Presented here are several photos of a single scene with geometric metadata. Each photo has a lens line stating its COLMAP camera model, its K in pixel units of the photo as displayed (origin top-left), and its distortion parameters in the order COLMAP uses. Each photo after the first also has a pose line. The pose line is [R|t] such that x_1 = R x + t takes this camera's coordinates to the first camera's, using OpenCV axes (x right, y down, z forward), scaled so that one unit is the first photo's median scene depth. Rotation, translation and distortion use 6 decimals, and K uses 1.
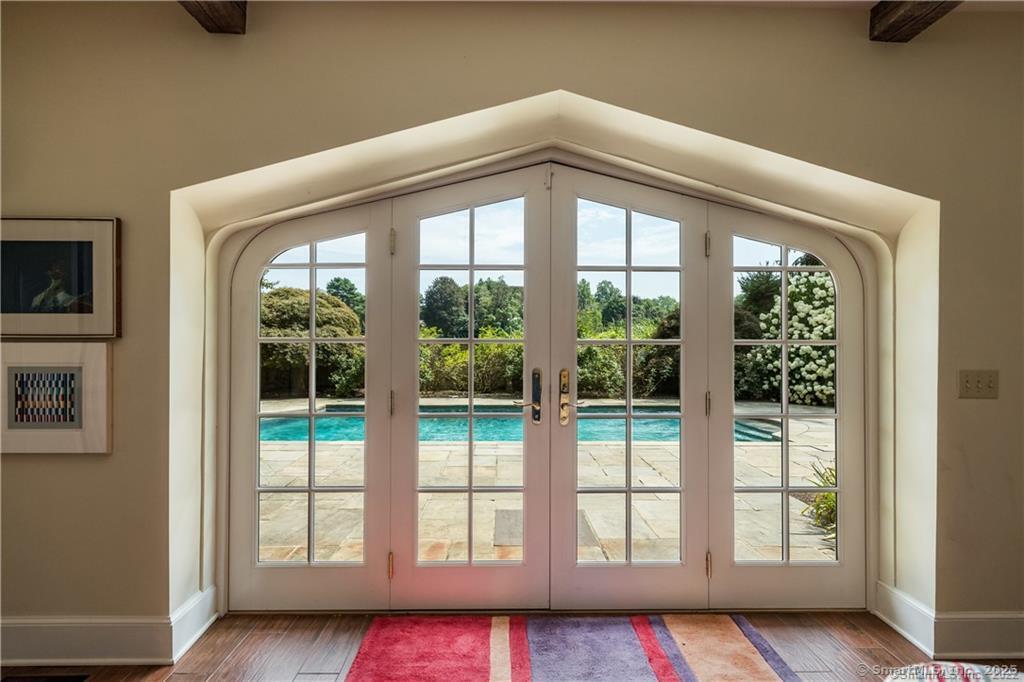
lens RADIAL K [[558.6, 0, 511.7], [0, 558.6, 338.6], [0, 0, 1]] dist [-0.005564, -0.000186]
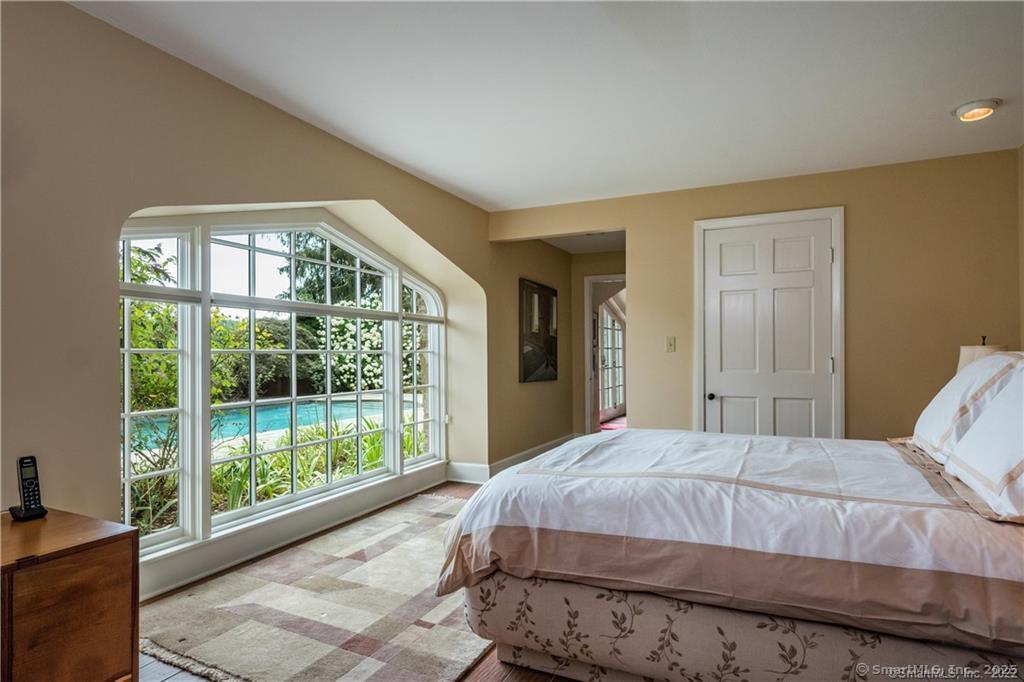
lens RADIAL K [[558.6, 0, 513.4], [0, 558.6, 346.2], [0, 0, 1]] dist [-0.005564, -0.000186]
pose [[0.437338, 0.000009, 0.899297, -0.659294], [0.000749, 1.000000, -0.000374, -0.006987], [-0.899297, 0.000837, 0.437338, -0.017681]]
